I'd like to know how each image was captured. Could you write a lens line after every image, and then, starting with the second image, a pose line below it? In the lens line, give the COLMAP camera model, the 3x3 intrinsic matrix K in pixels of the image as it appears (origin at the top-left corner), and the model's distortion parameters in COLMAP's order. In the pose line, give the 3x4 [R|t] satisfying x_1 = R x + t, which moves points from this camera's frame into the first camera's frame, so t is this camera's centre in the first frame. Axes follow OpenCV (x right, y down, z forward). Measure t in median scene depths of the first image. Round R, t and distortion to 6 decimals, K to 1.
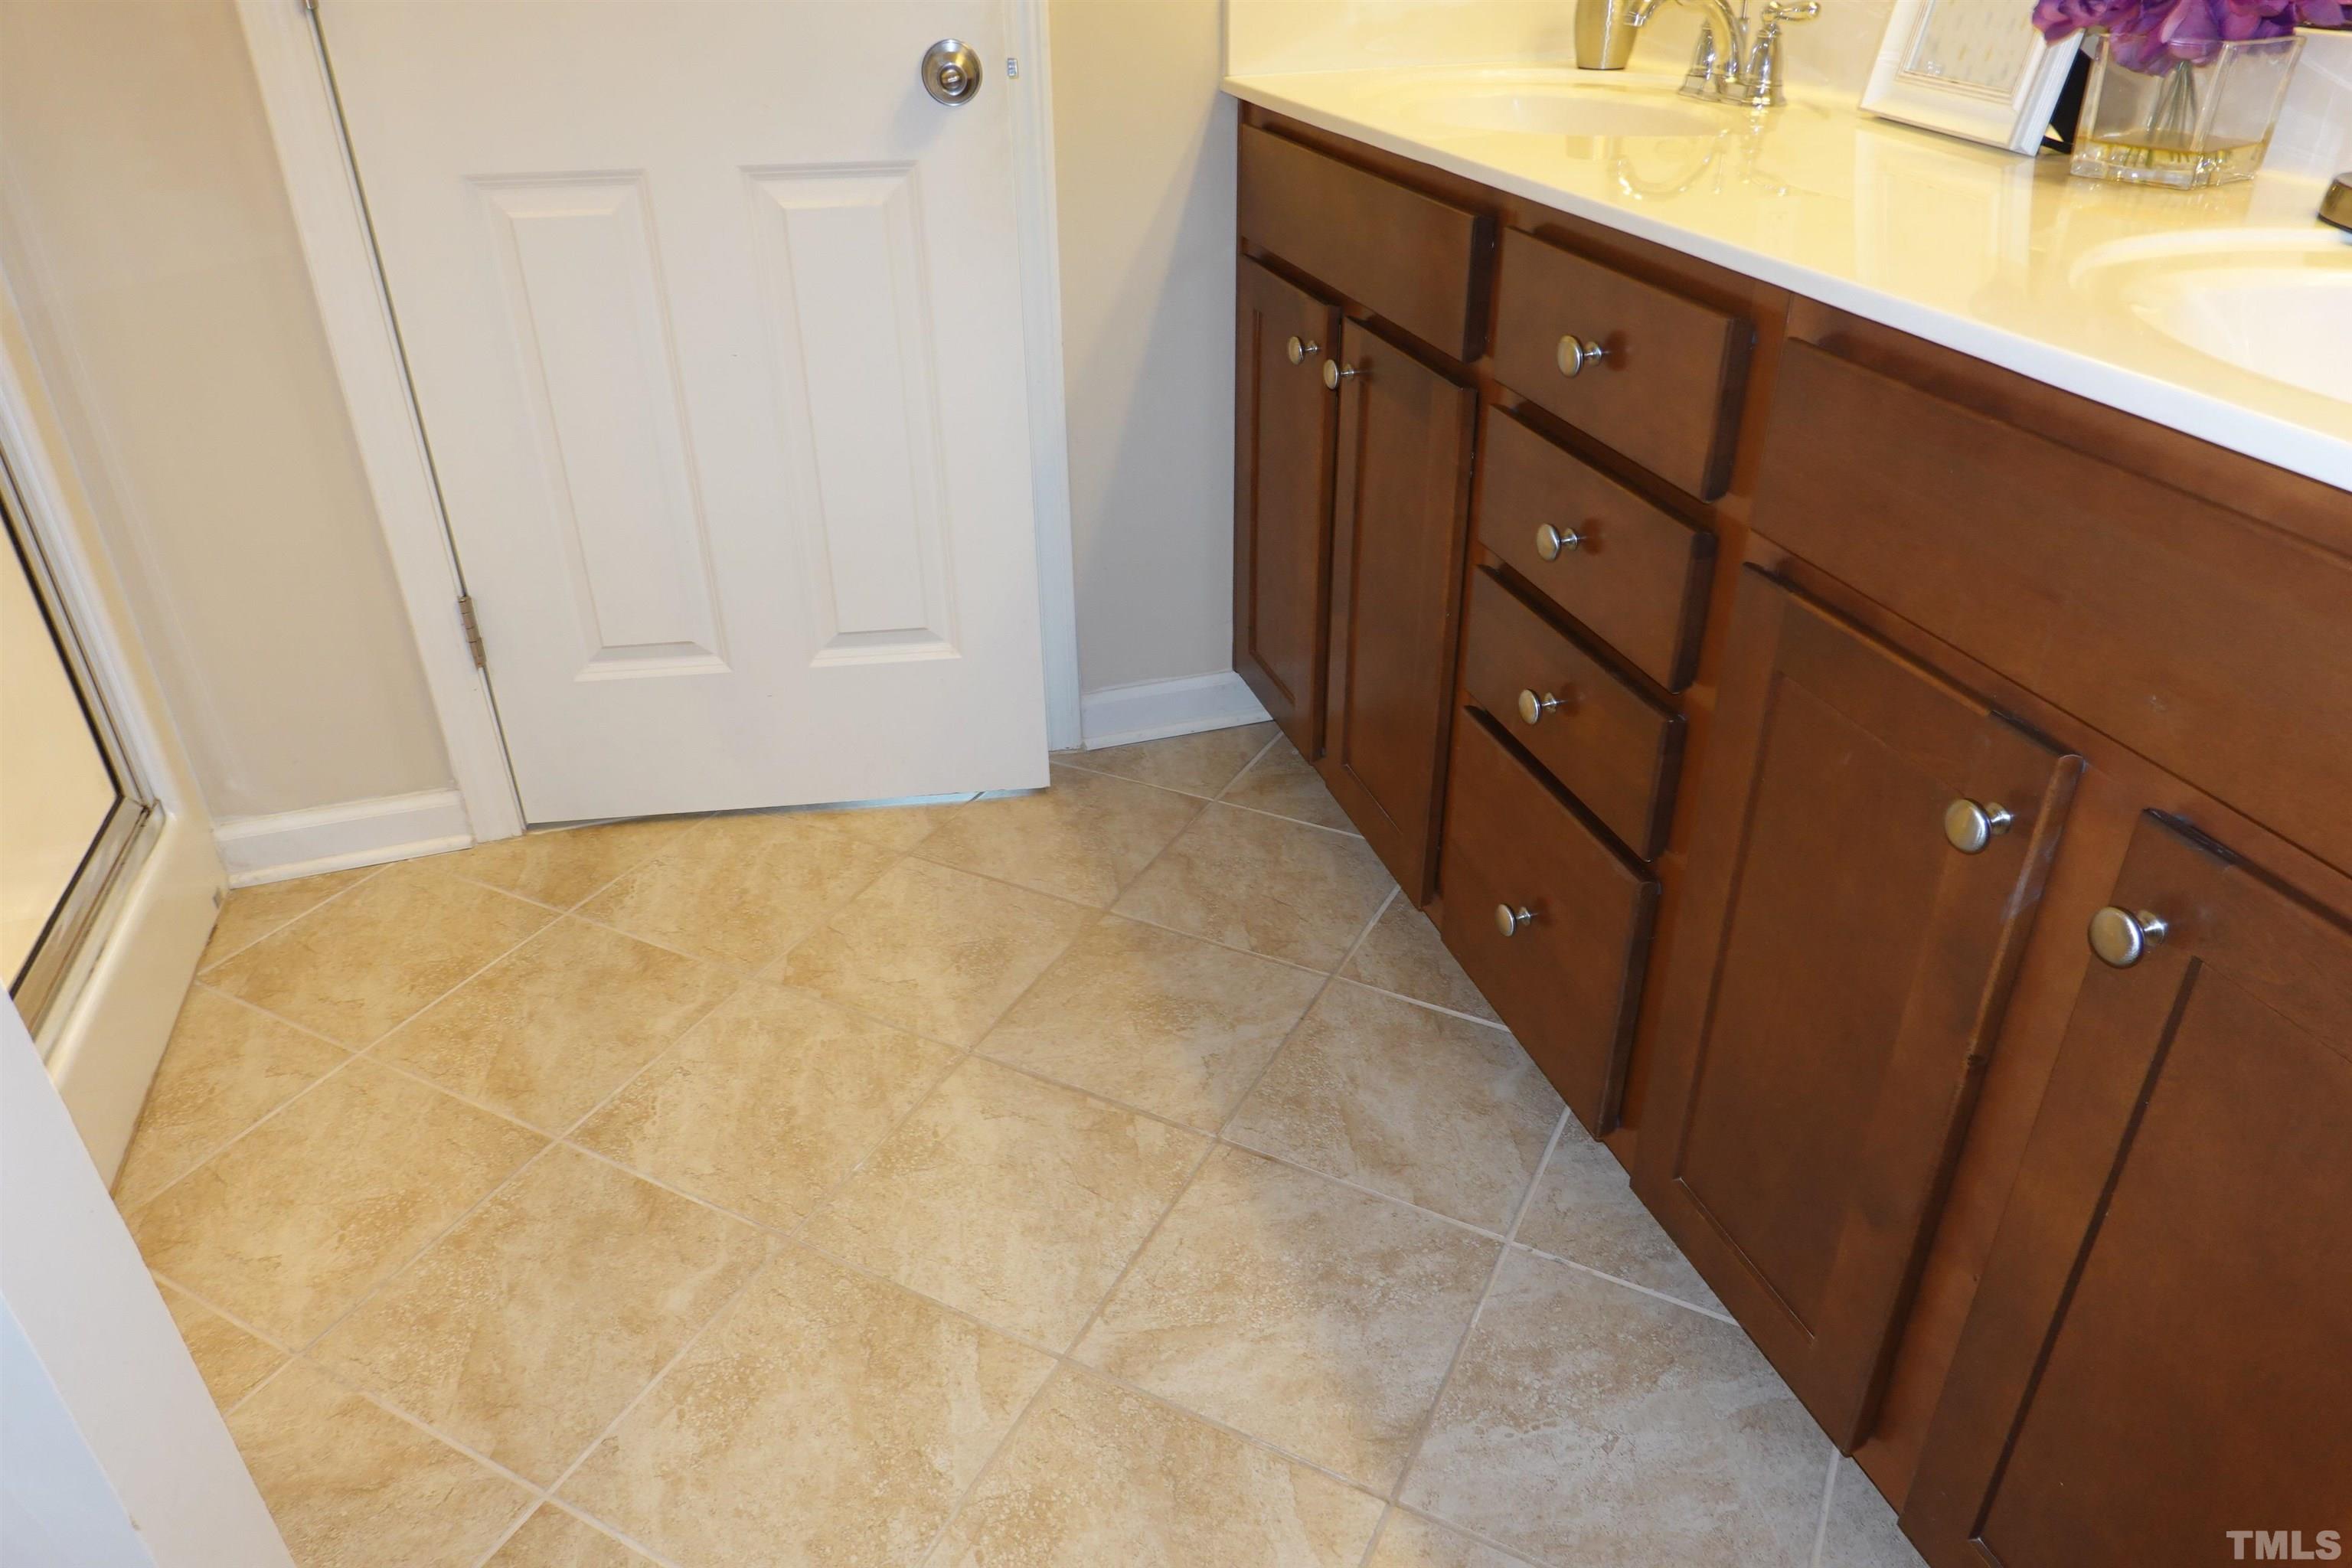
lens RADIAL K [[1561.9, 0, 1176.0], [0, 1561.9, 784.0], [0, 0, 1]] dist [-0.001446, -0.004980]
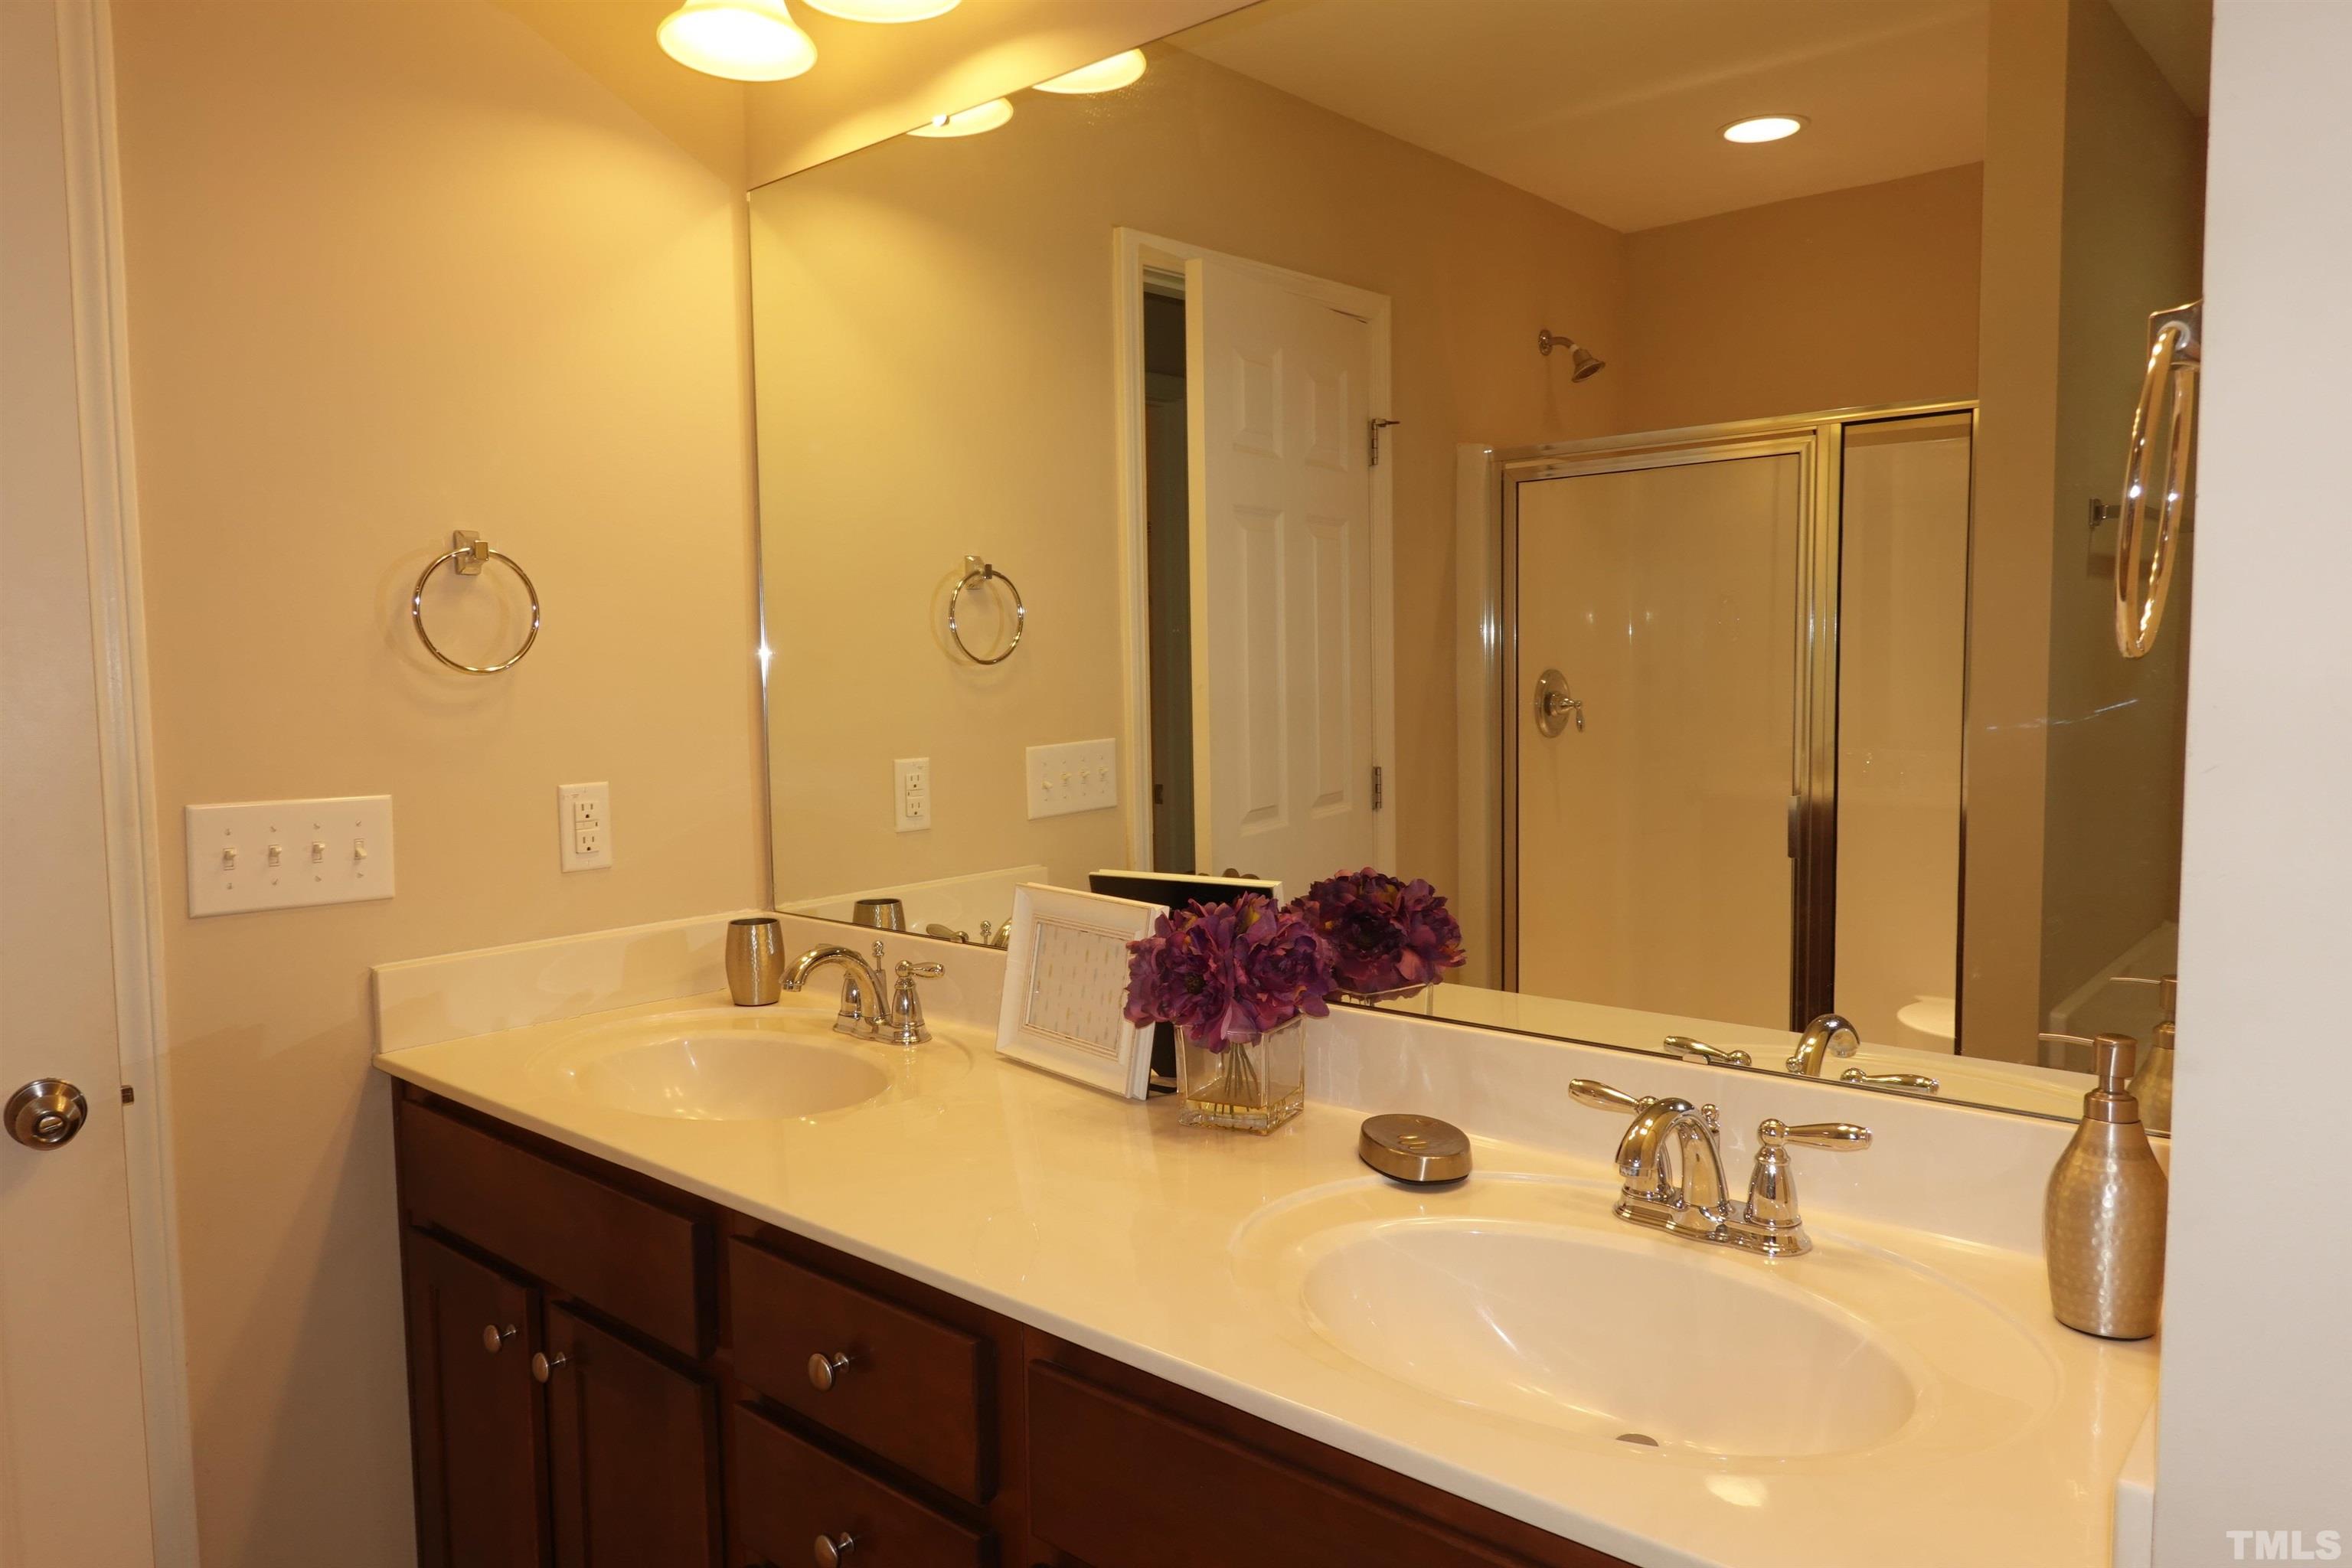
lens RADIAL K [[1561.9, 0, 1176.0], [0, 1561.9, 784.0], [0, 0, 1]] dist [-0.001446, -0.004980]
pose [[0.848413, -0.038722, 0.527916, -0.063586], [0.264929, 0.894482, -0.360158, -0.142635], [-0.458266, 0.445424, 0.769149, -0.068084]]
